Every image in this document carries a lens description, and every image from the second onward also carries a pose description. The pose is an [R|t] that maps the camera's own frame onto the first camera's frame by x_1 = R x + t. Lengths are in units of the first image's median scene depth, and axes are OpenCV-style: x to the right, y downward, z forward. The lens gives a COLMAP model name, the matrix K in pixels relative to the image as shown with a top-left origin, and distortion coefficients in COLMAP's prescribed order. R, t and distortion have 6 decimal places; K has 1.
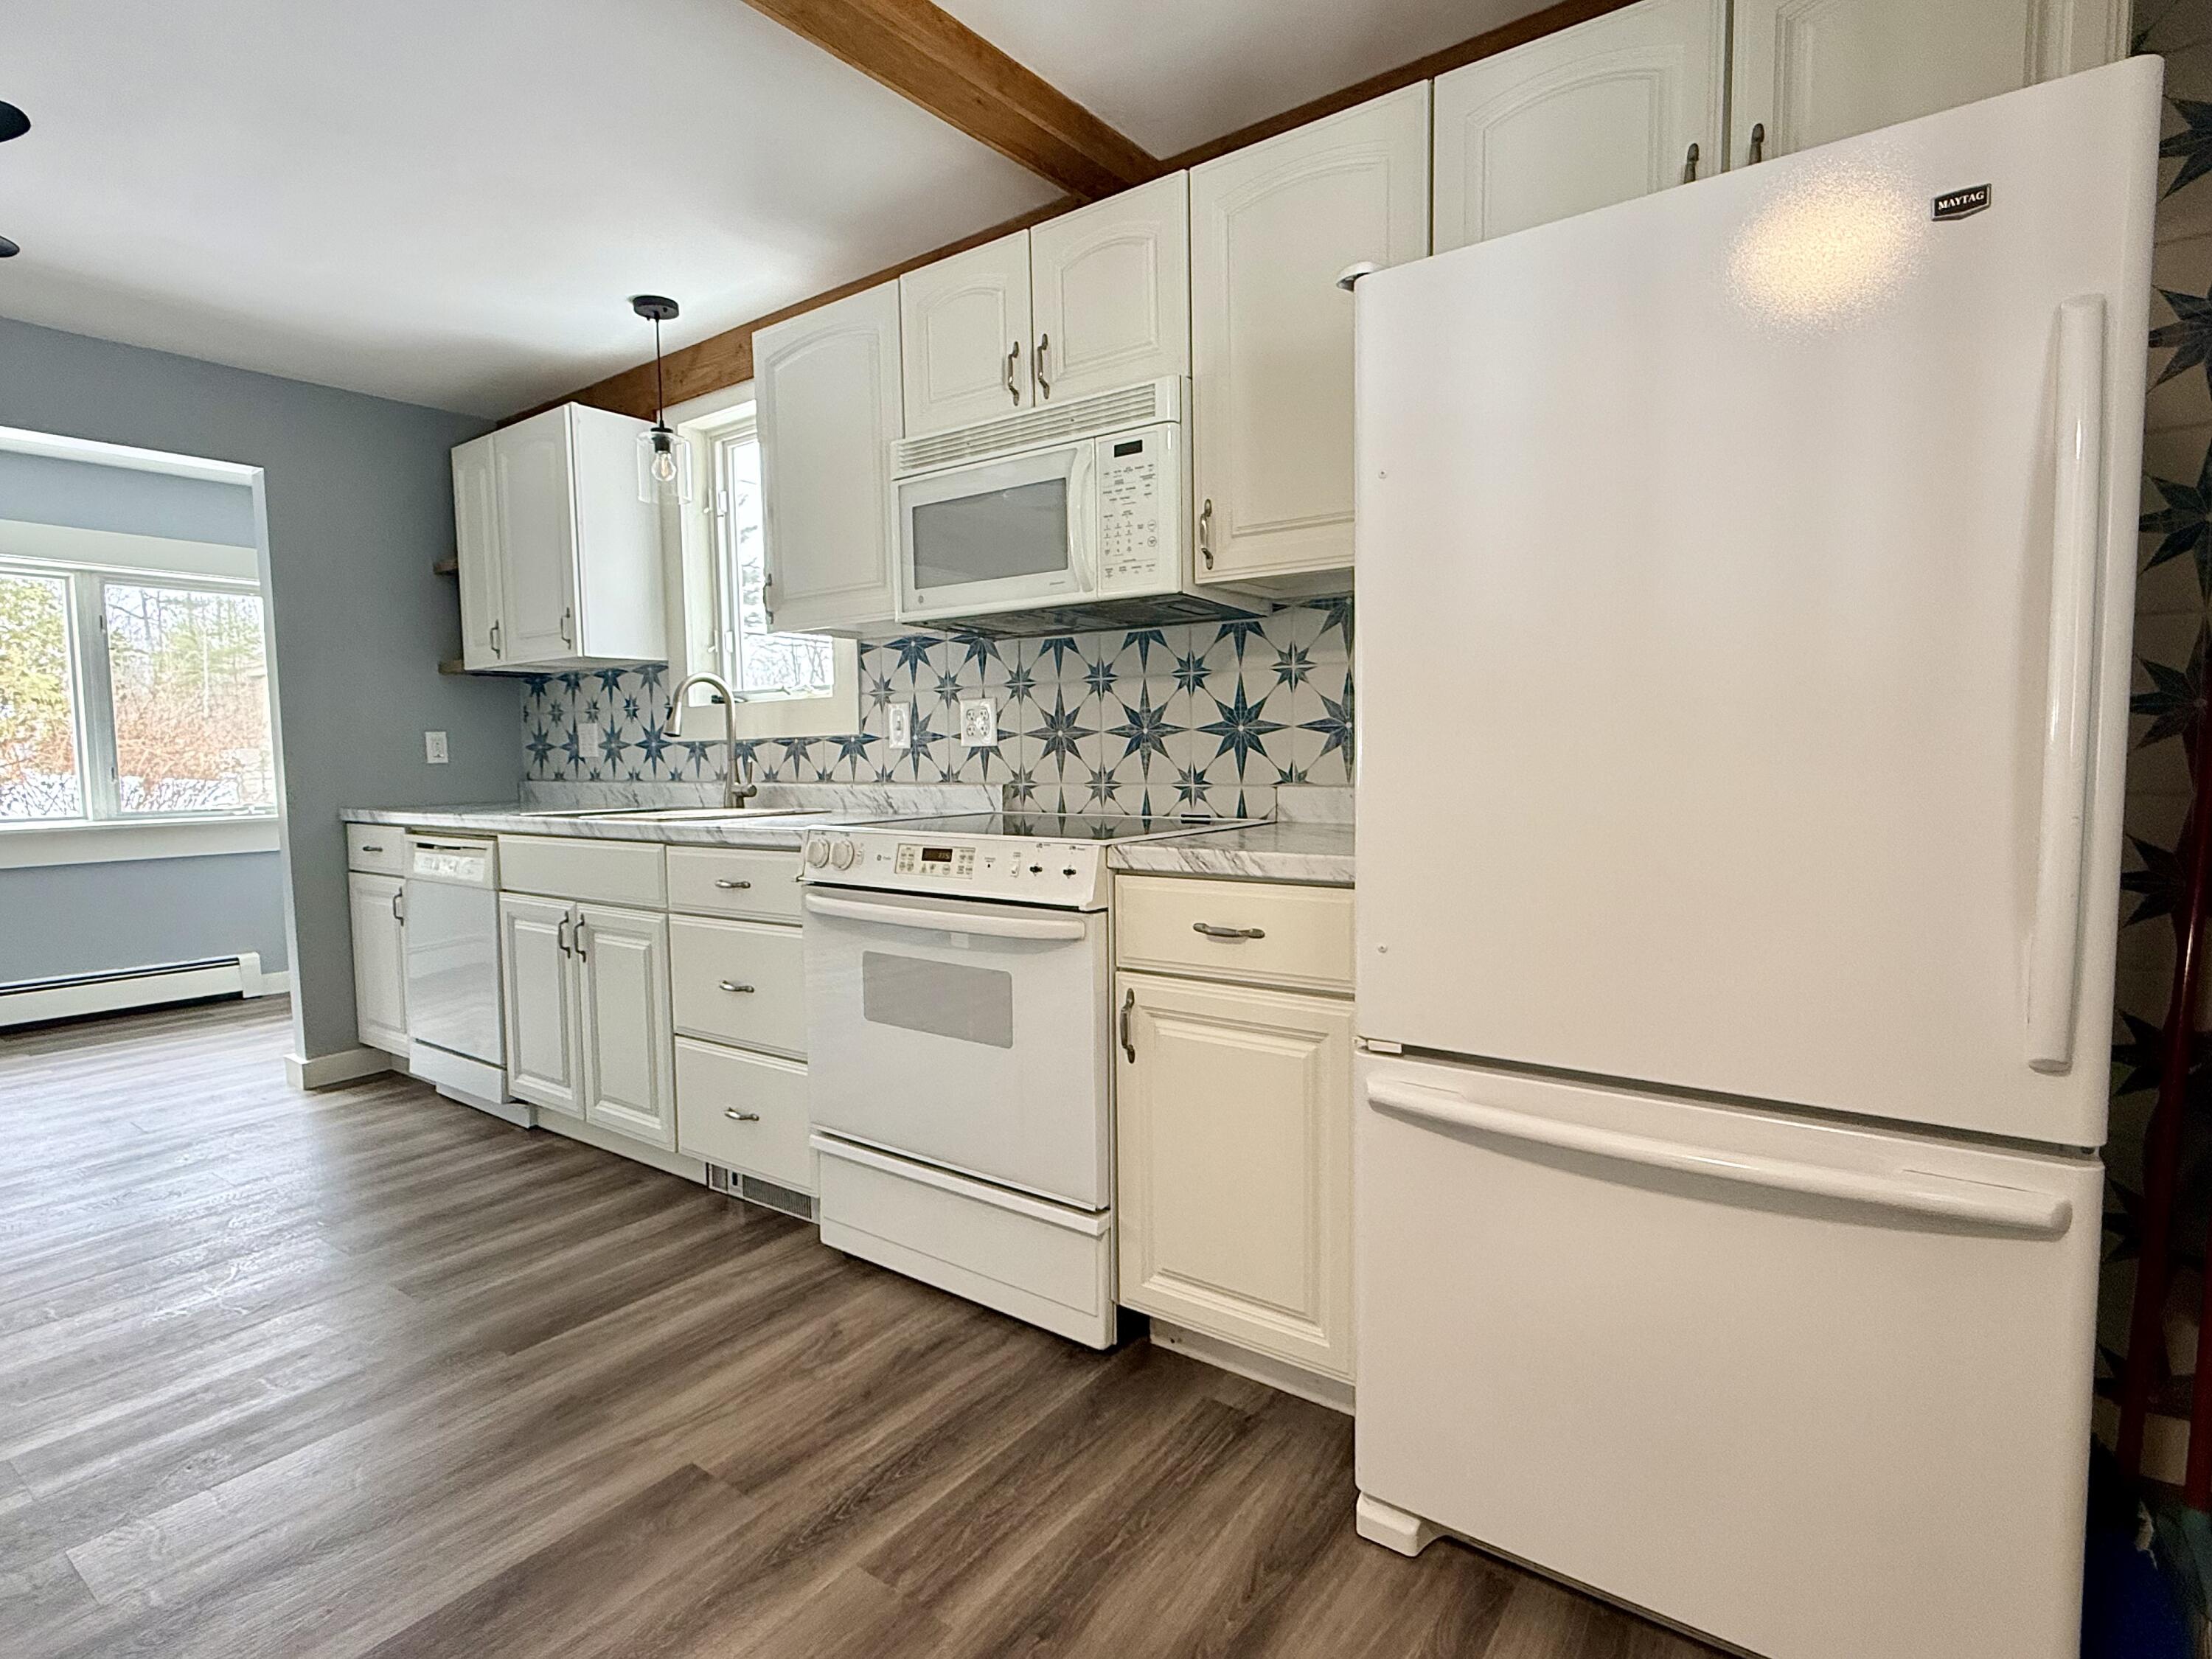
lens RADIAL K [[1119.3, 0, 1093.7], [0, 1119.3, 839.4], [0, 0, 1]] dist [-0.000206, -0.001195]
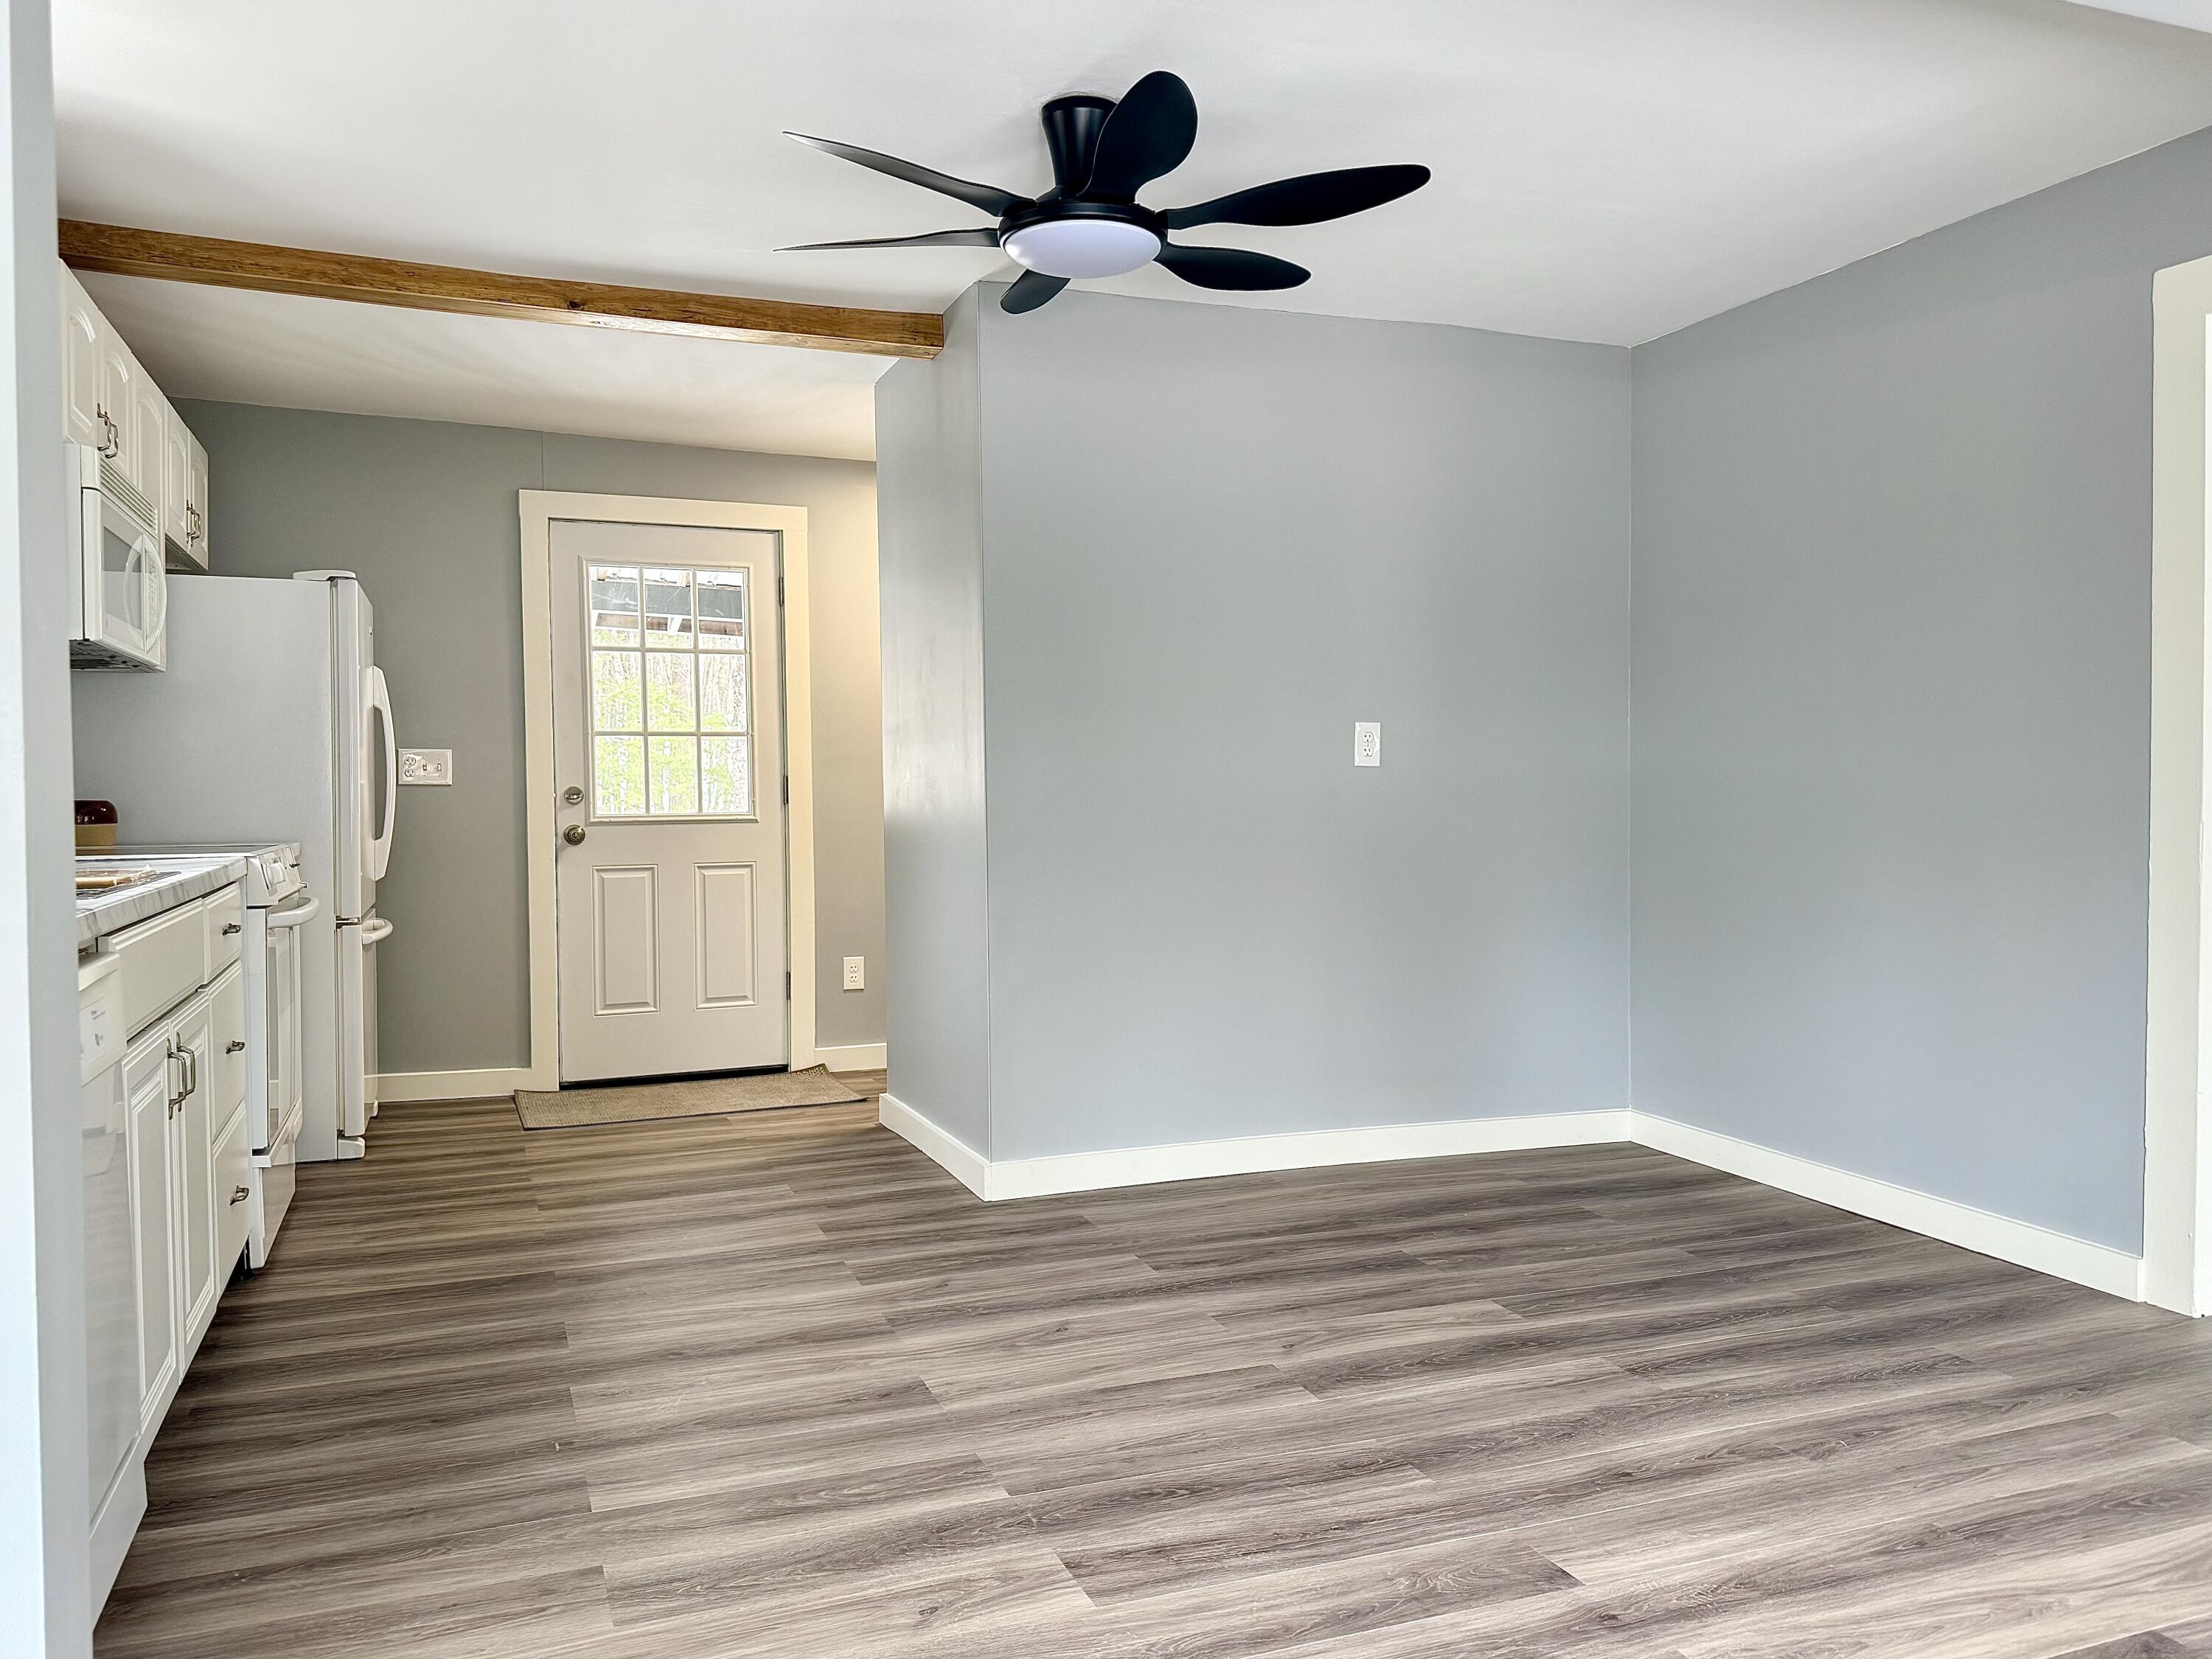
lens RADIAL K [[1644.8, 0, 1113.9], [0, 1644.8, 830.5], [0, 0, 1]] dist [0.071791, -0.093902]
pose [[-0.846949, 0.006994, 0.531628, -1.452772], [0.062379, 0.994315, 0.086296, -0.095751], [-0.528002, 0.106251, -0.842570, 1.563030]]
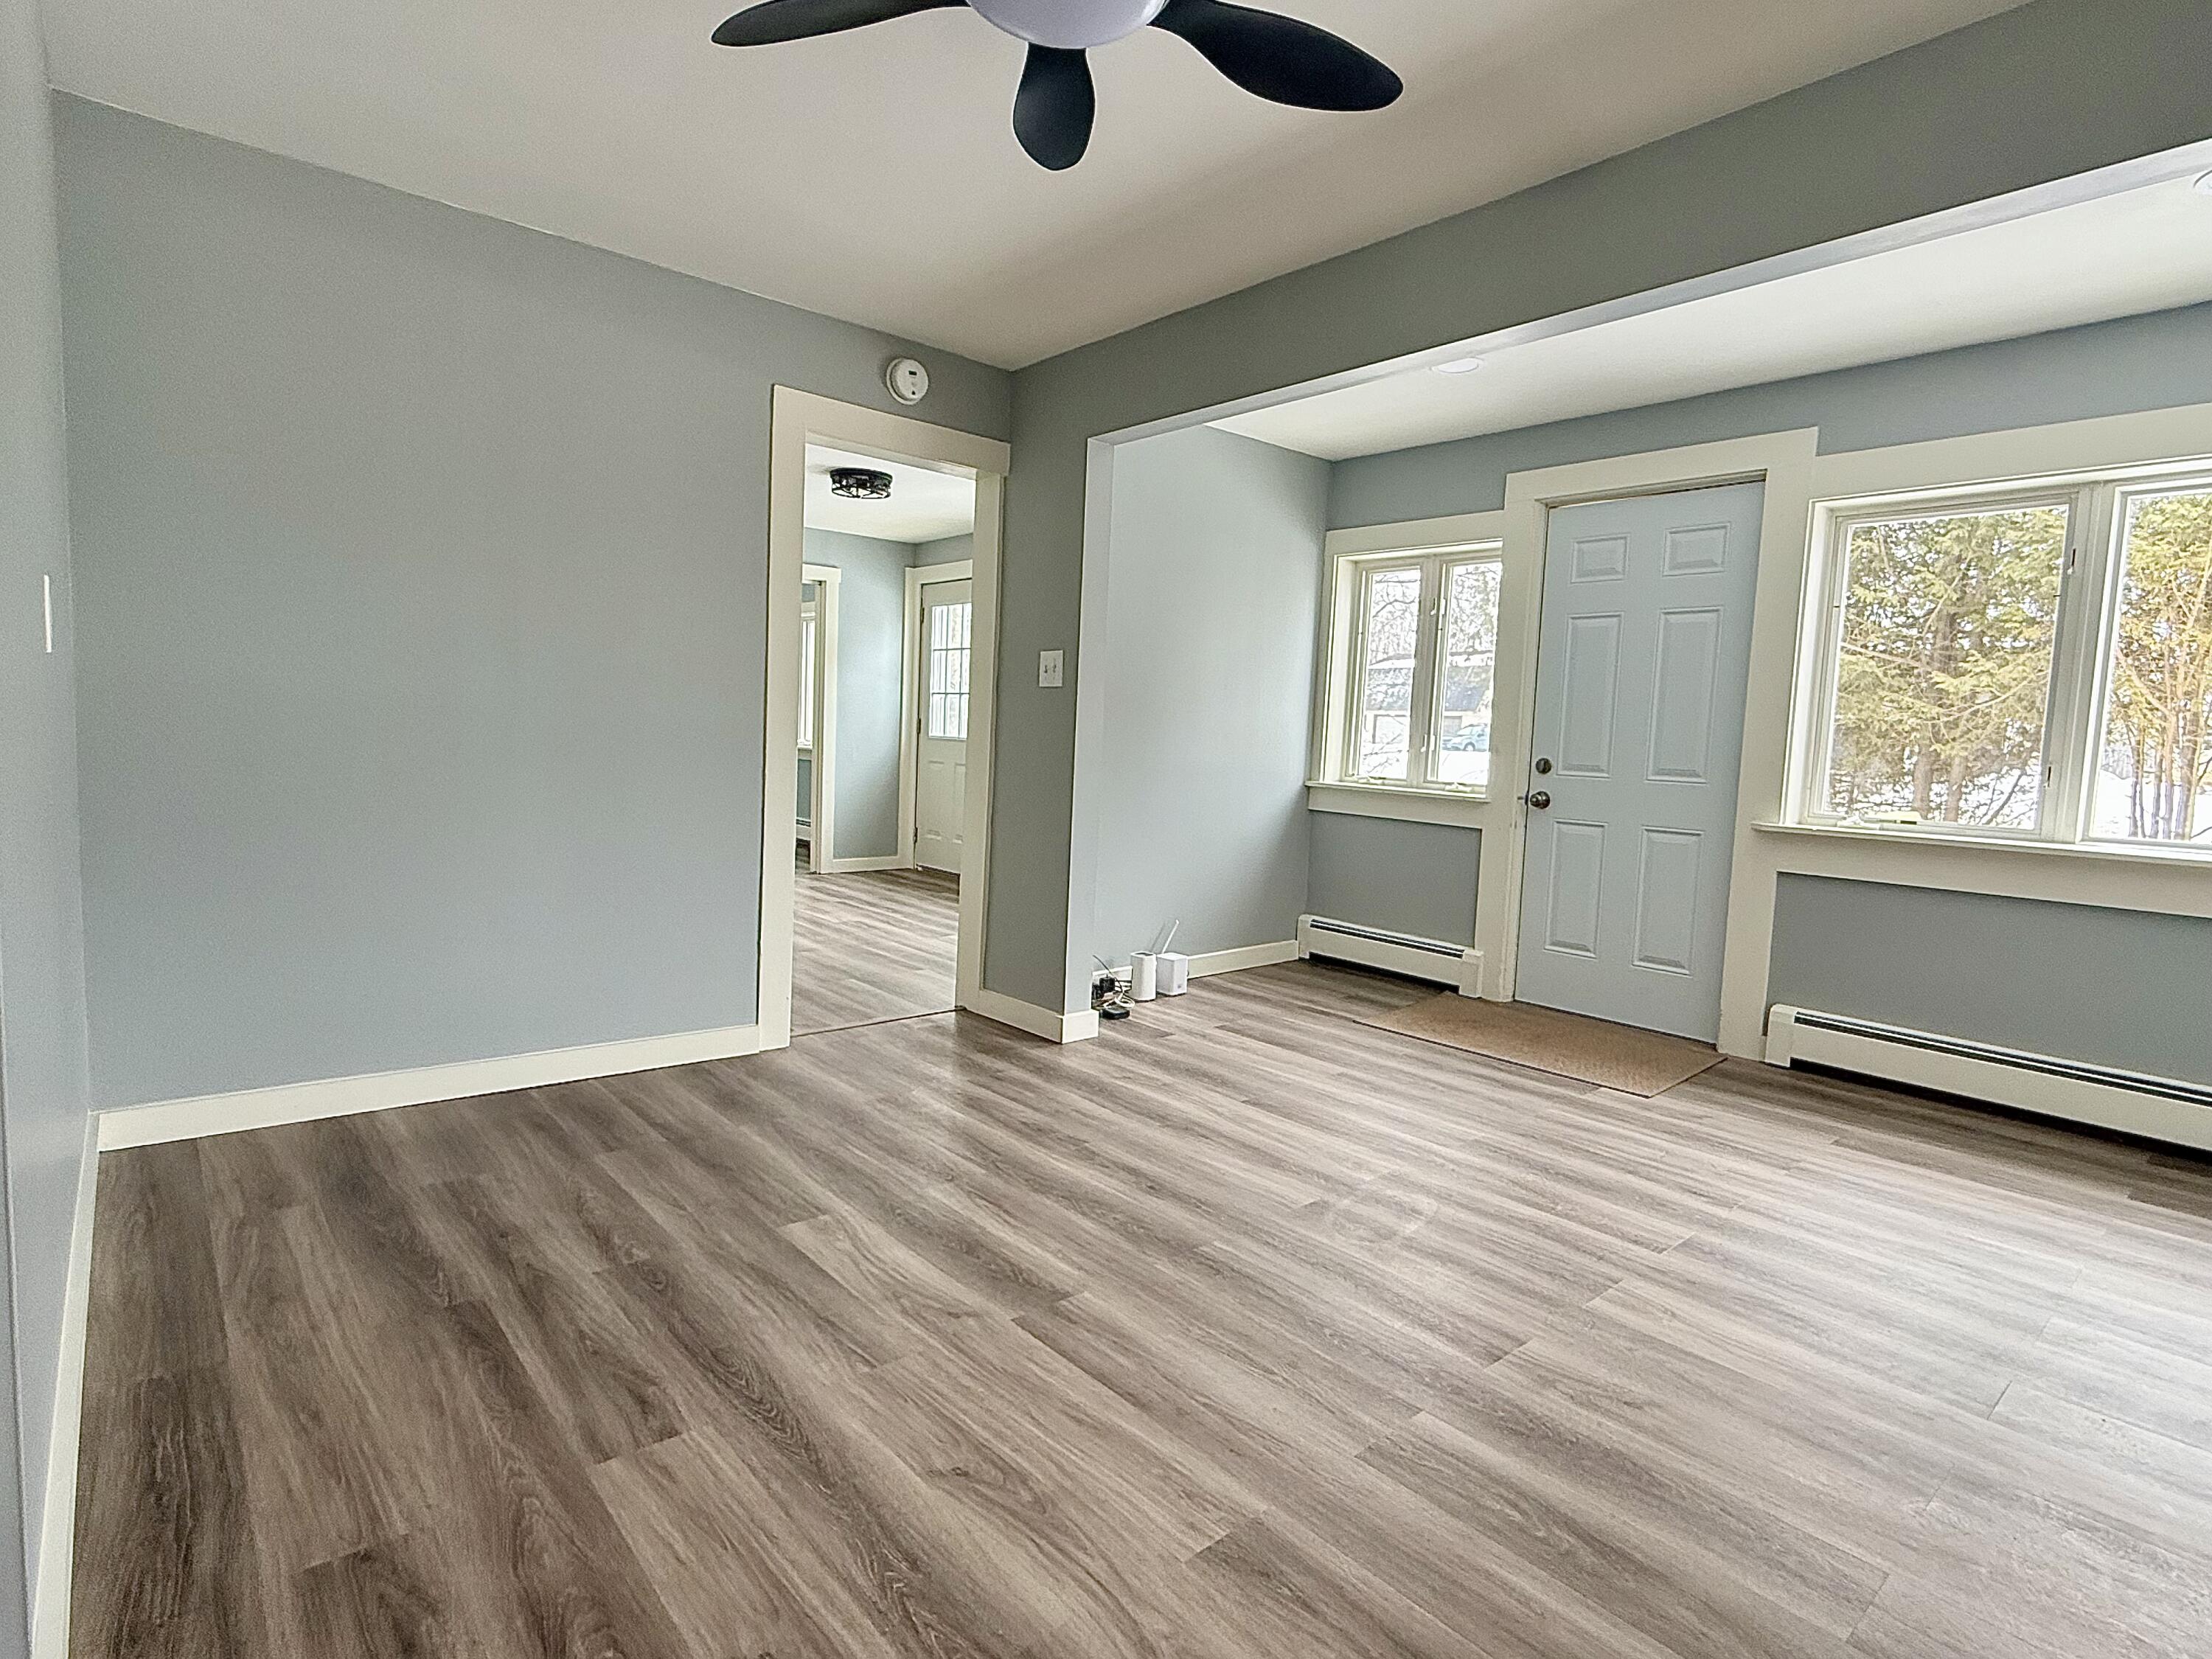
lens RADIAL K [[1119.3, 0, 1103.0], [0, 1119.3, 823.7], [0, 0, 1]] dist [-0.000206, -0.001195]
pose [[-0.222760, 0.085470, -0.971119, -0.280985], [-0.112626, 0.987223, 0.112722, -0.048594], [0.968346, 0.134483, -0.210287, 0.780759]]
